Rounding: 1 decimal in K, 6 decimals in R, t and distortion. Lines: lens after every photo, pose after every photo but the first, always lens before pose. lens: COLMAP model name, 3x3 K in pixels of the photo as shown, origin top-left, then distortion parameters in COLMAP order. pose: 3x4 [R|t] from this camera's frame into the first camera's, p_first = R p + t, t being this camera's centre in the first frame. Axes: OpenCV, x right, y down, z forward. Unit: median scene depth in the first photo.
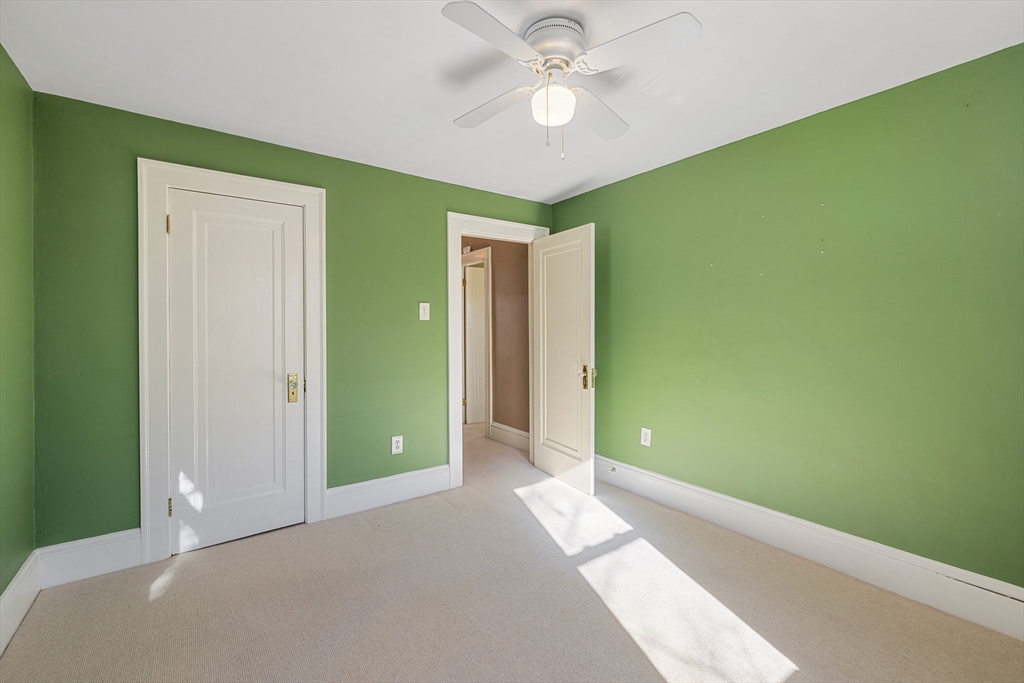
lens RADIAL K [[432.1, 0, 512.6], [0, 432.1, 337.1], [0, 0, 1]] dist [-0.002156, -0.000230]
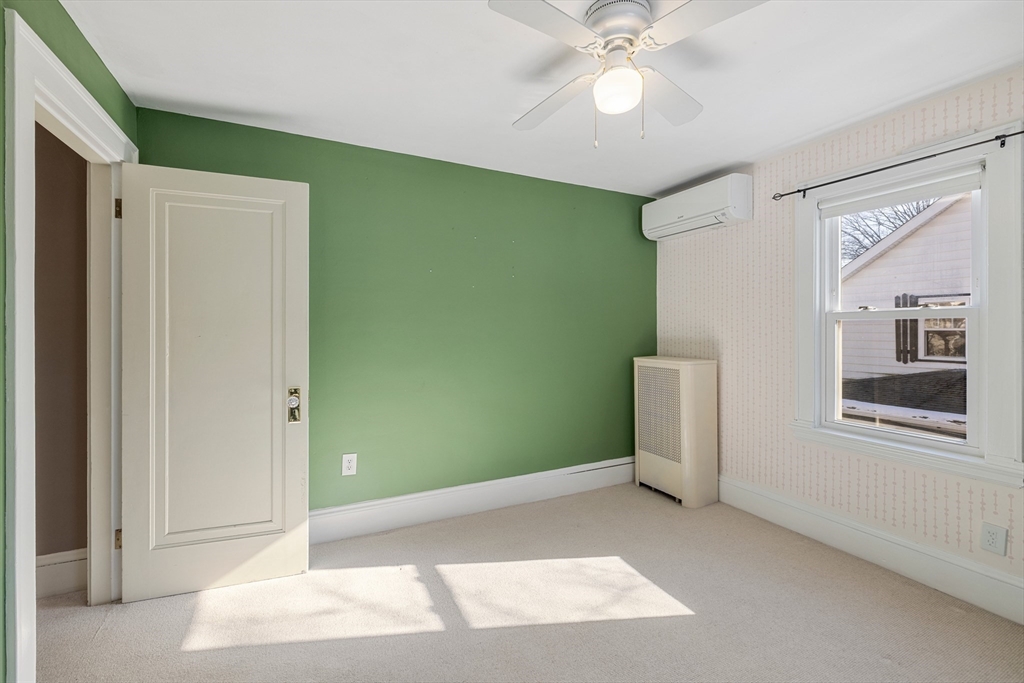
lens RADIAL K [[432.1, 0, 510.8], [0, 432.1, 334.7], [0, 0, 1]] dist [-0.002156, -0.000230]
pose [[0.178165, -0.012724, 0.983918, -0.488935], [0.021399, 0.999730, 0.009053, -0.019475], [-0.983768, 0.019442, 0.178389, 0.596220]]
